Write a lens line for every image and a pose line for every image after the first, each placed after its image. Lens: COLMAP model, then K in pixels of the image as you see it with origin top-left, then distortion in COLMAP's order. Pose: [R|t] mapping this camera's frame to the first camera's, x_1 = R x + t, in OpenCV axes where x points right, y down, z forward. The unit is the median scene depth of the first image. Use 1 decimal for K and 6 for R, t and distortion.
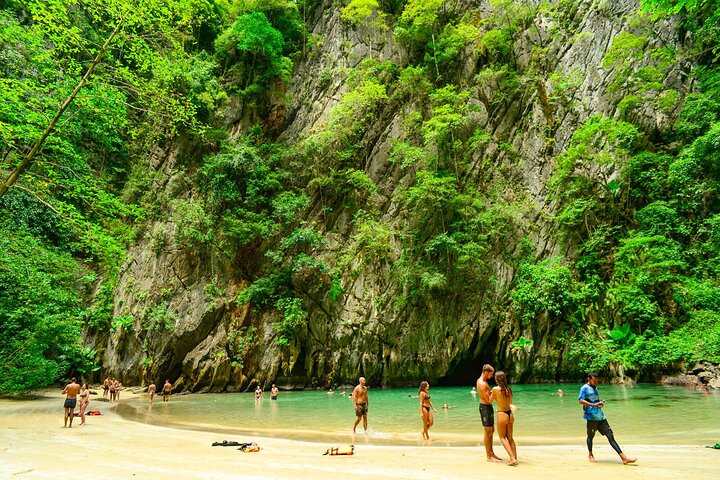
lens RADIAL K [[409.9, 0, 356.5], [0, 409.9, 241.3], [0, 0, 1]] dist [-0.079071, 0.041282]
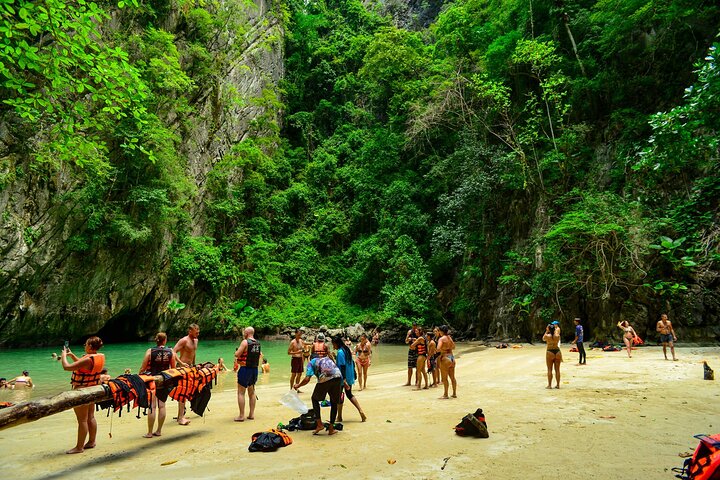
lens RADIAL K [[409.9, 0, 356.5], [0, 409.9, 240.4], [0, 0, 1]] dist [-0.079071, 0.041282]
pose [[0.201114, 0.217162, 0.955193, -0.517540], [-0.291335, 0.944252, -0.153334, 0.095188], [-0.935242, -0.247444, 0.253169, 0.261348]]
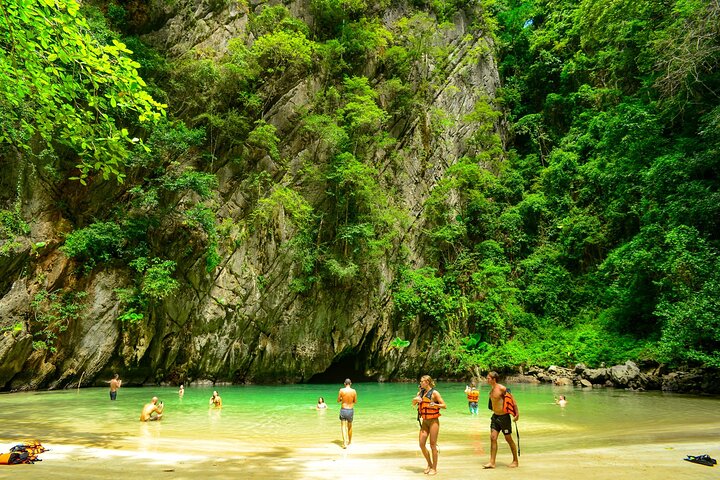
lens RADIAL K [[409.9, 0, 357.2], [0, 409.9, 241.7], [0, 0, 1]] dist [-0.079071, 0.041282]
pose [[0.756810, 0.213546, 0.617768, -0.339446], [-0.219439, 0.973281, -0.067609, 0.080333], [-0.615699, -0.084395, 0.783449, 0.226496]]
